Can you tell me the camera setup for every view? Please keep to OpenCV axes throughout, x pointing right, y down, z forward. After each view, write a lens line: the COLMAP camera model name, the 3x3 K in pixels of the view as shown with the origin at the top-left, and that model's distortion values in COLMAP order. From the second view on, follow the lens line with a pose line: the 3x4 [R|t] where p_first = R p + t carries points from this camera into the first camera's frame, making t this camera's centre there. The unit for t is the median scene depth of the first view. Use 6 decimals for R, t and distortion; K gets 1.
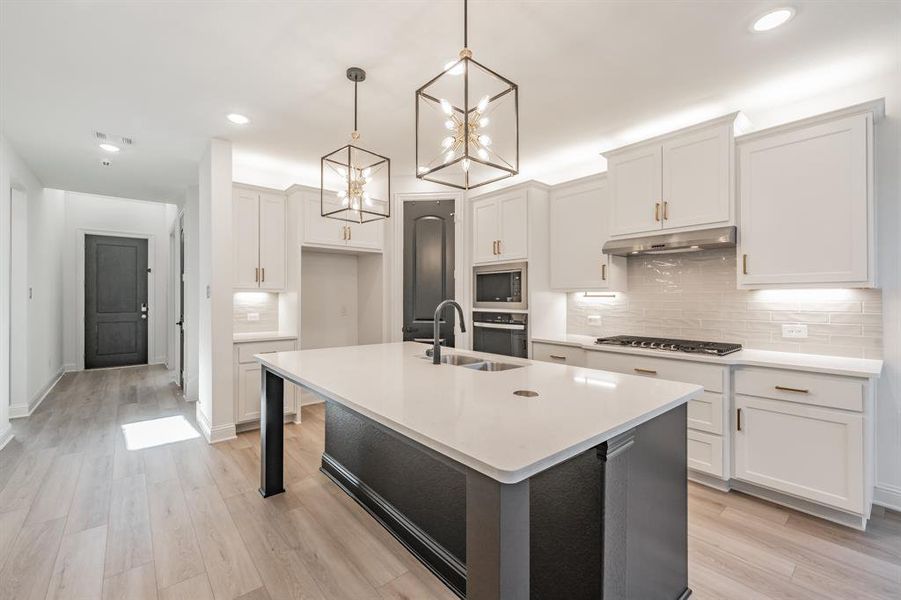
lens RADIAL K [[385.1, 0, 441.8], [0, 385.1, 297.2], [0, 0, 1]] dist [0.001518, -0.000031]
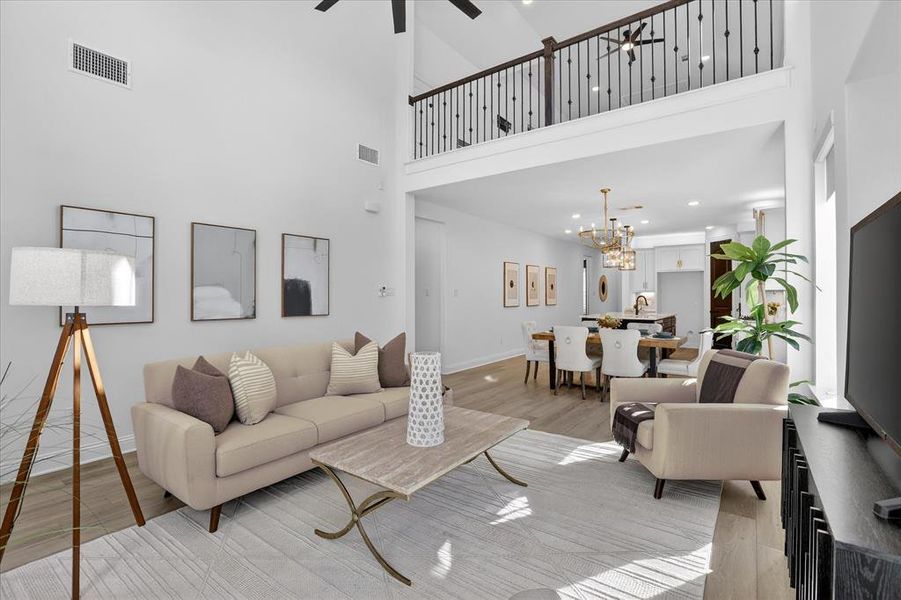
lens RADIAL K [[415.9, 0, 450.4], [0, 415.9, 294.2], [0, 0, 1]] dist [-0.055845, 0.017552]
pose [[0.250929, -0.002947, -0.968001, 1.780132], [0.000363, 0.999996, -0.002950, 0.005276], [0.968005, 0.000389, 0.250929, -0.844773]]
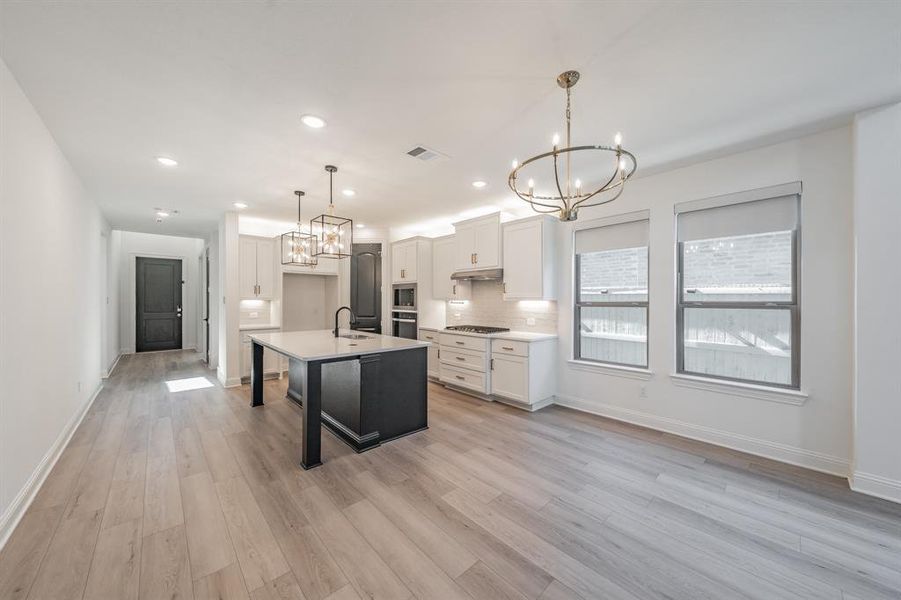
lens RADIAL K [[319.1, 0, 450.0], [0, 319.1, 301.2], [0, 0, 1]] dist [-0.000727, -0.000118]
pose [[0.998245, 0.002259, 0.059183, 0.288395], [-0.002525, 0.999987, 0.004420, -0.016562], [-0.059172, -0.004562, 0.998237, -0.438271]]
